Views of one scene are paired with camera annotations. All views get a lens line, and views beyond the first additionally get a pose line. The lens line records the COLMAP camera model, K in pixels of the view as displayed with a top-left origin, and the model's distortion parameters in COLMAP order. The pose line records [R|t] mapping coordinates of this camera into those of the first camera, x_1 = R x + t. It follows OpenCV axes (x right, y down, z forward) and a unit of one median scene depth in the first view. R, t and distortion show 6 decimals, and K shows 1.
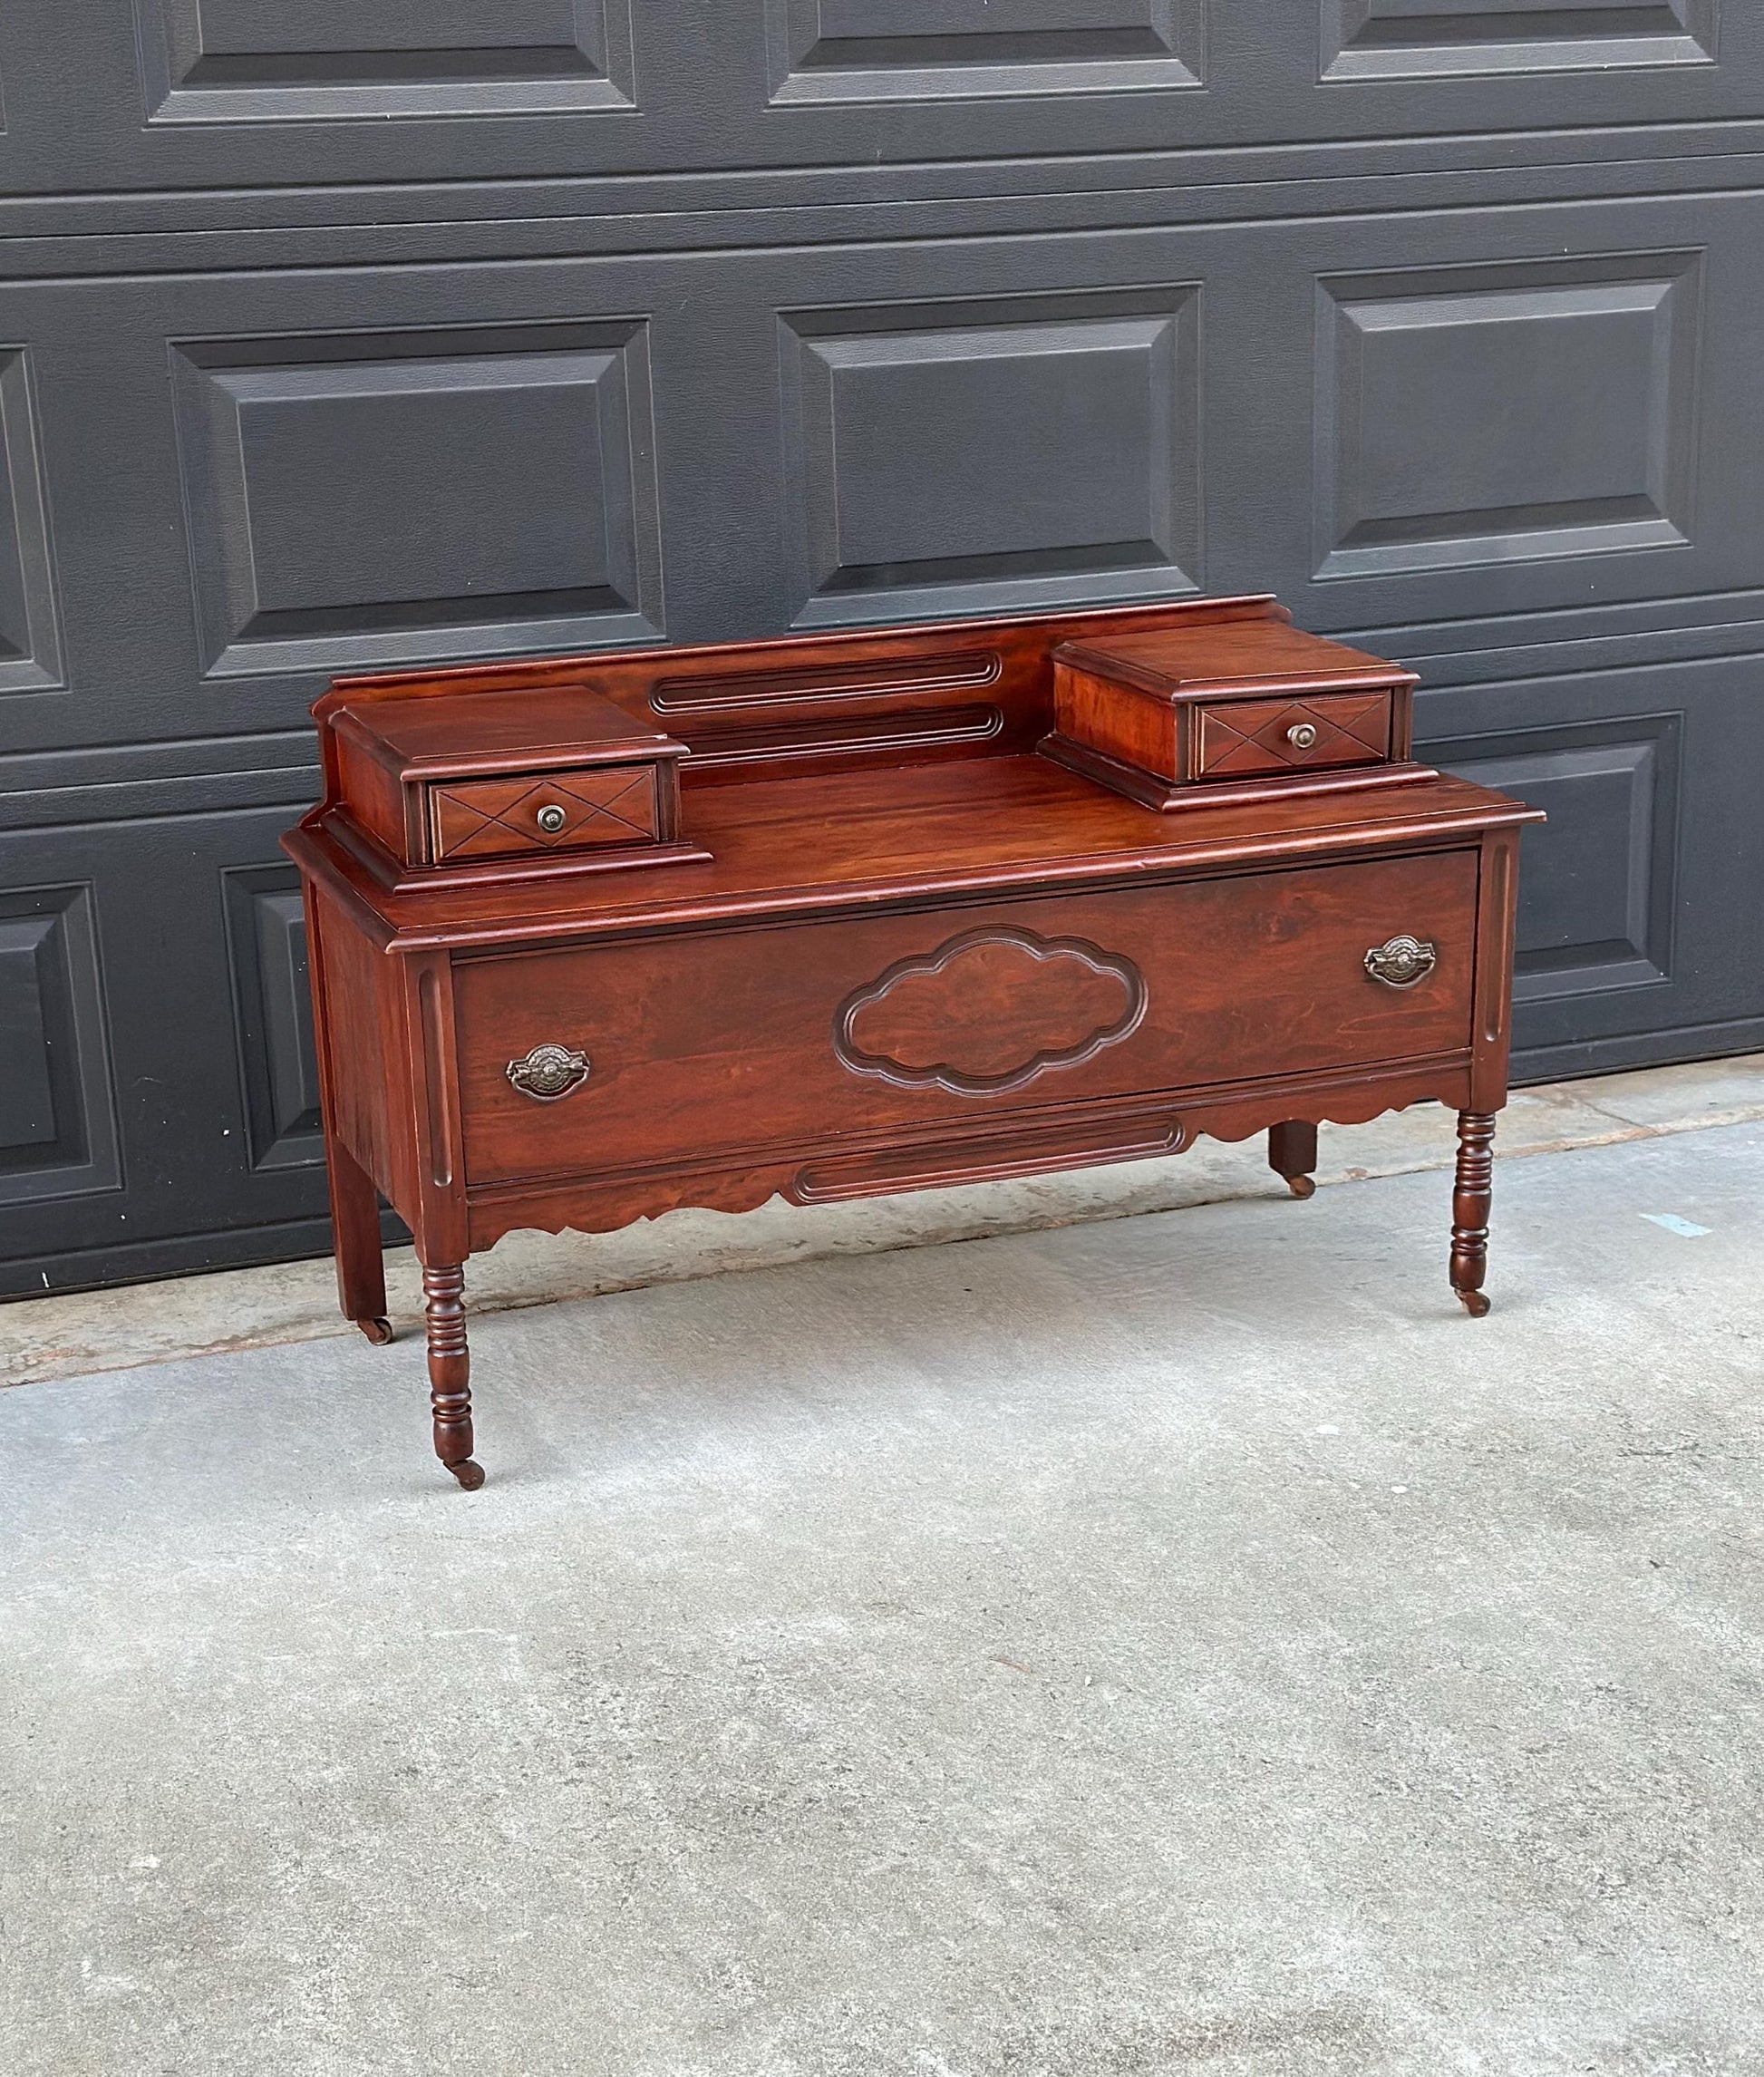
lens RADIAL K [[3390.0, 0, 859.5], [0, 3390.0, 1167.5], [0, 0, 1]] dist [0.142965, -0.072327]
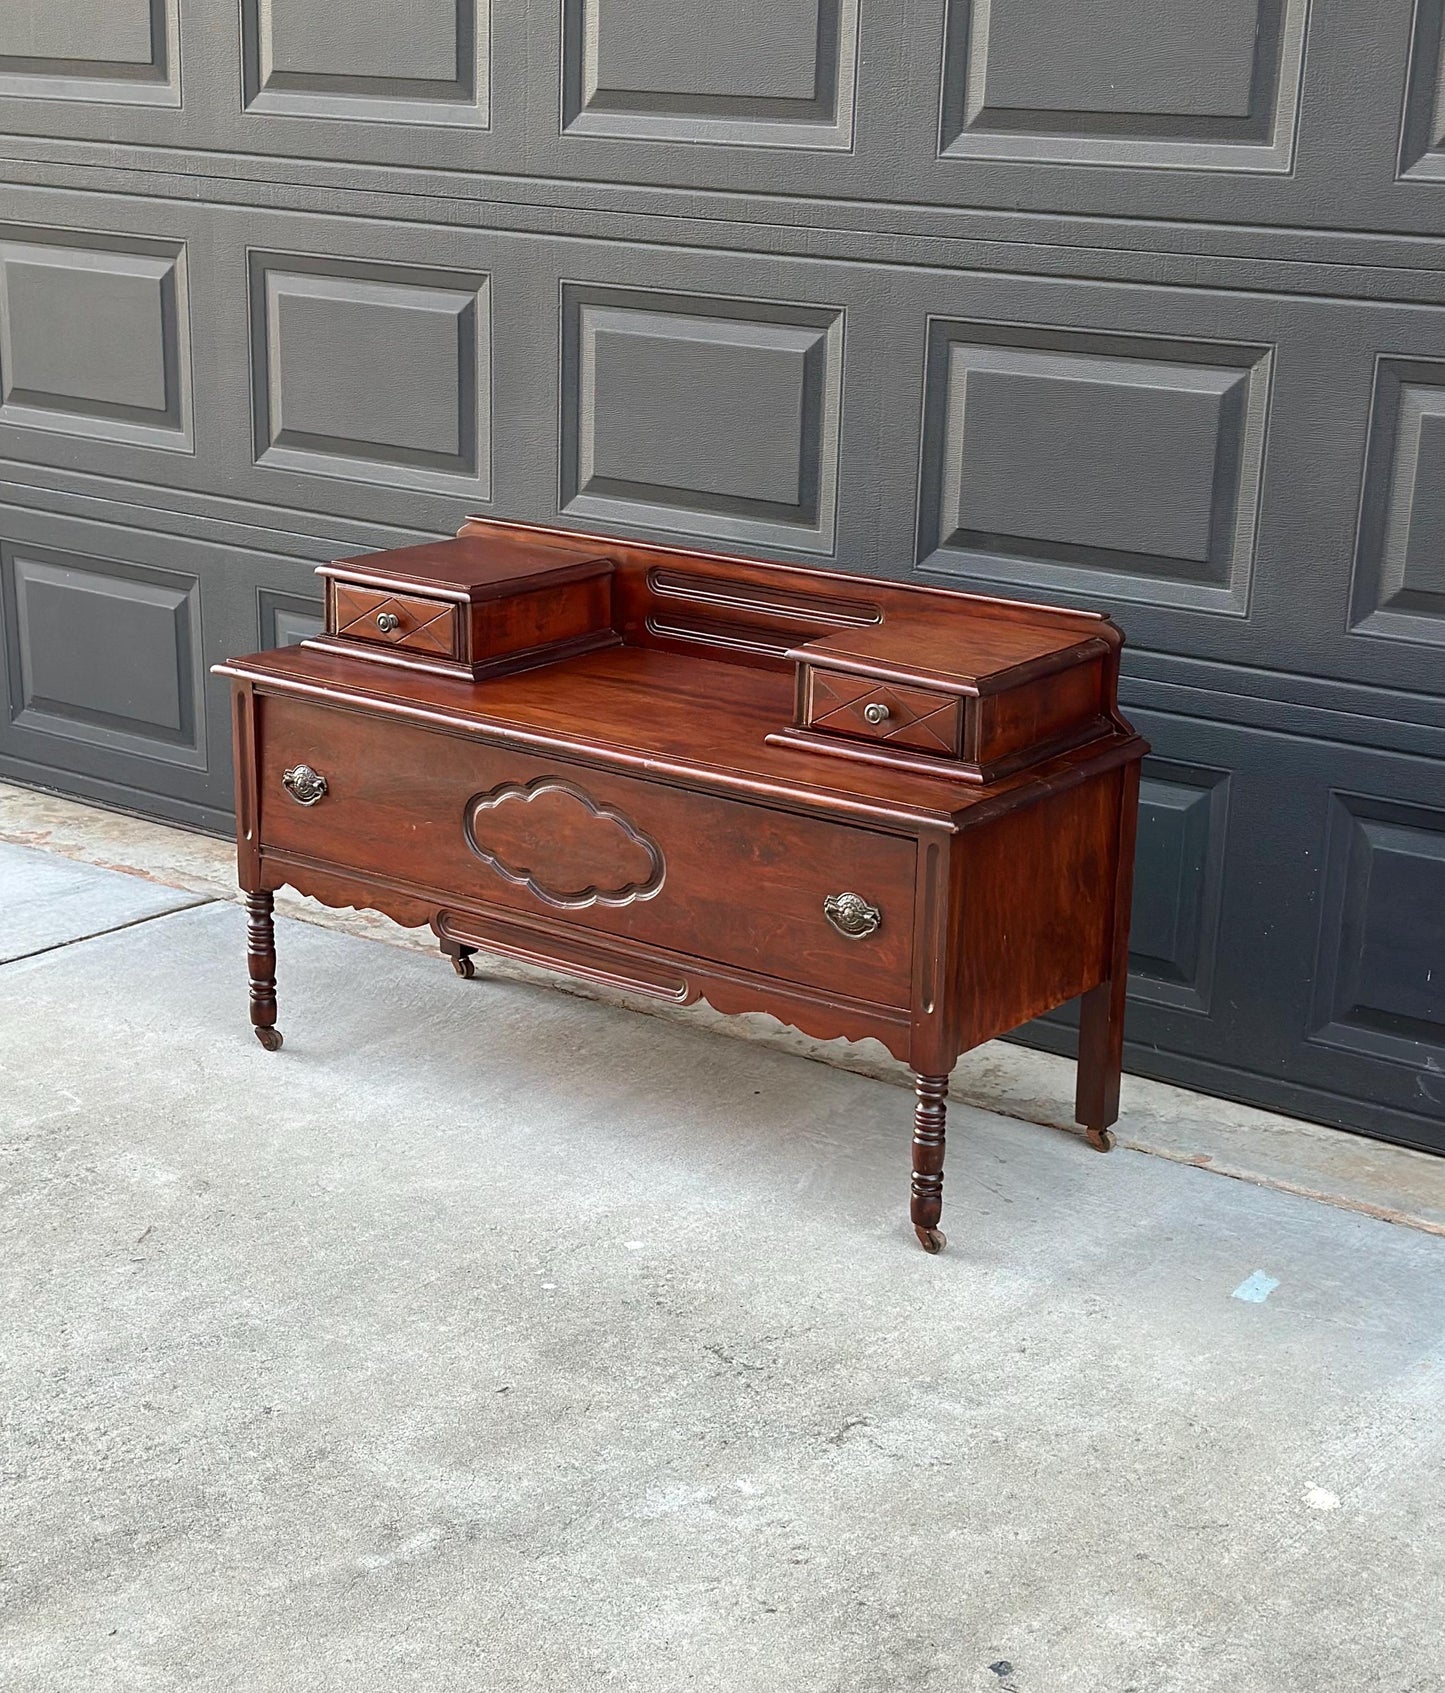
lens RADIAL K [[2834.4, 0, 741.3], [0, 2834.4, 921.6], [0, 0, 1]] dist [0.148554, -0.046603]
pose [[0.551557, 0.292658, -0.781112, 0.905352], [-0.301392, 0.943088, 0.140527, -0.184758], [0.777784, 0.157912, 0.608372, 0.378002]]
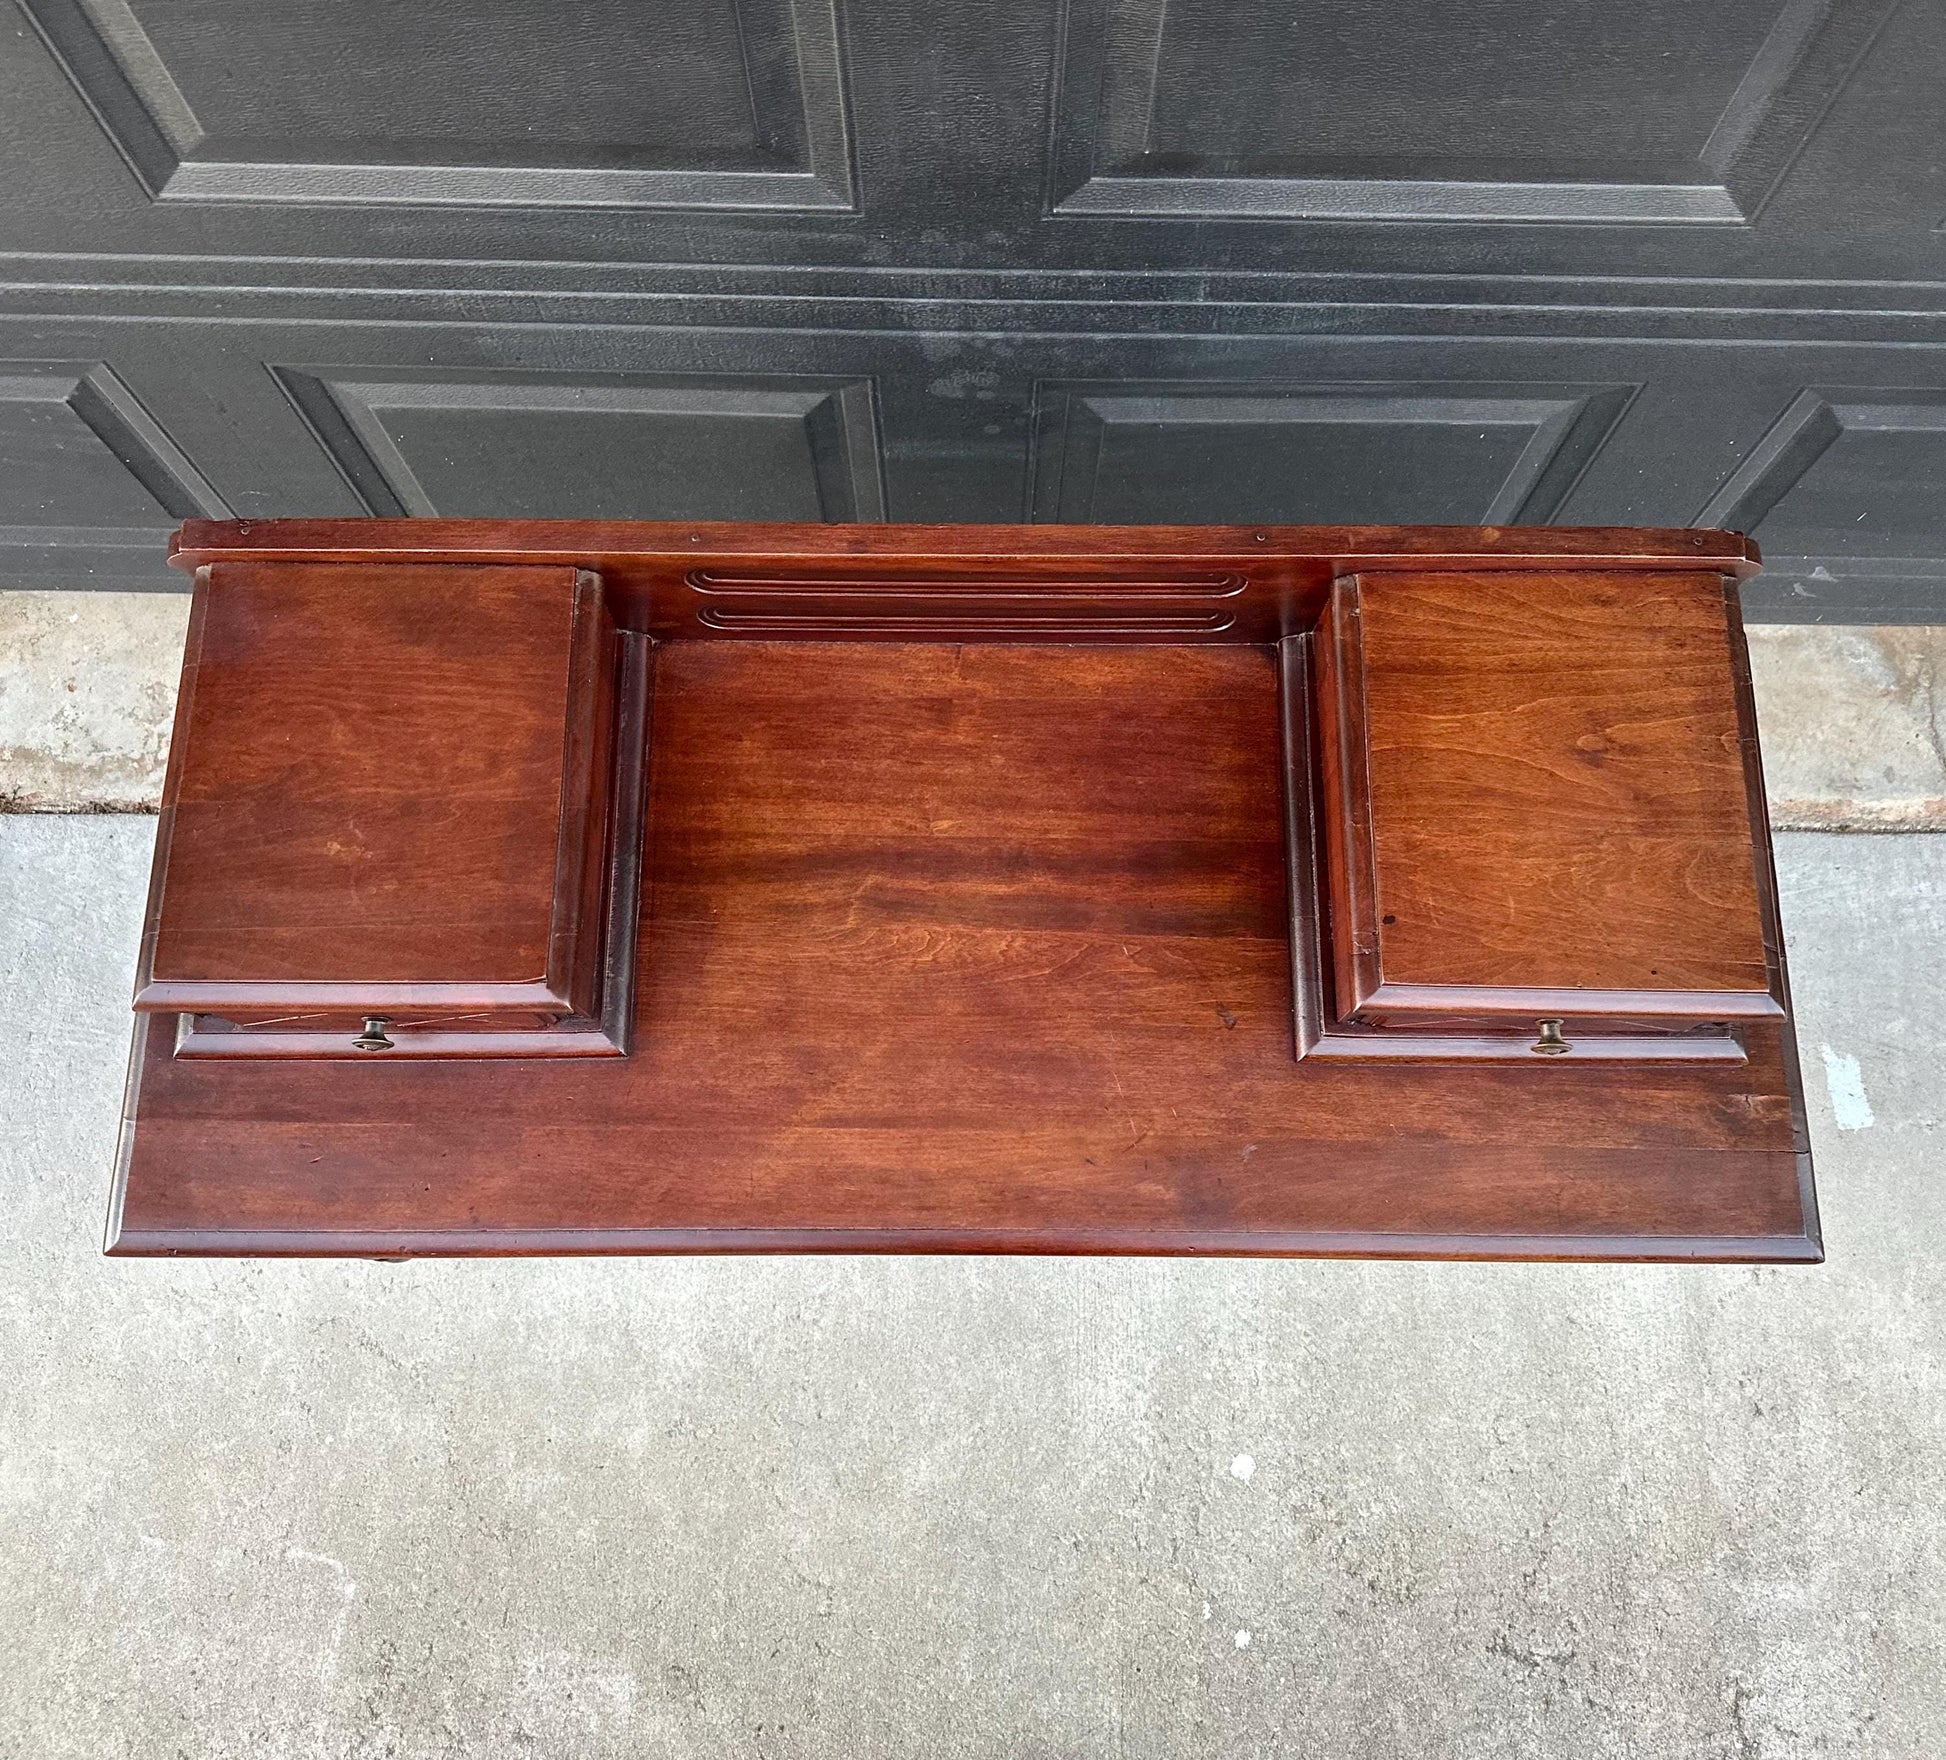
lens RADIAL K [[1680.3, 0, 973.3], [0, 1680.3, 877.2], [0, 0, 1]] dist [0.042370, -0.071020]
pose [[0.933965, 0.350793, -0.068212, 0.036564], [-0.141854, 0.539113, 0.830202, -0.403813], [0.328003, -0.765703, 0.553274, 0.814016]]
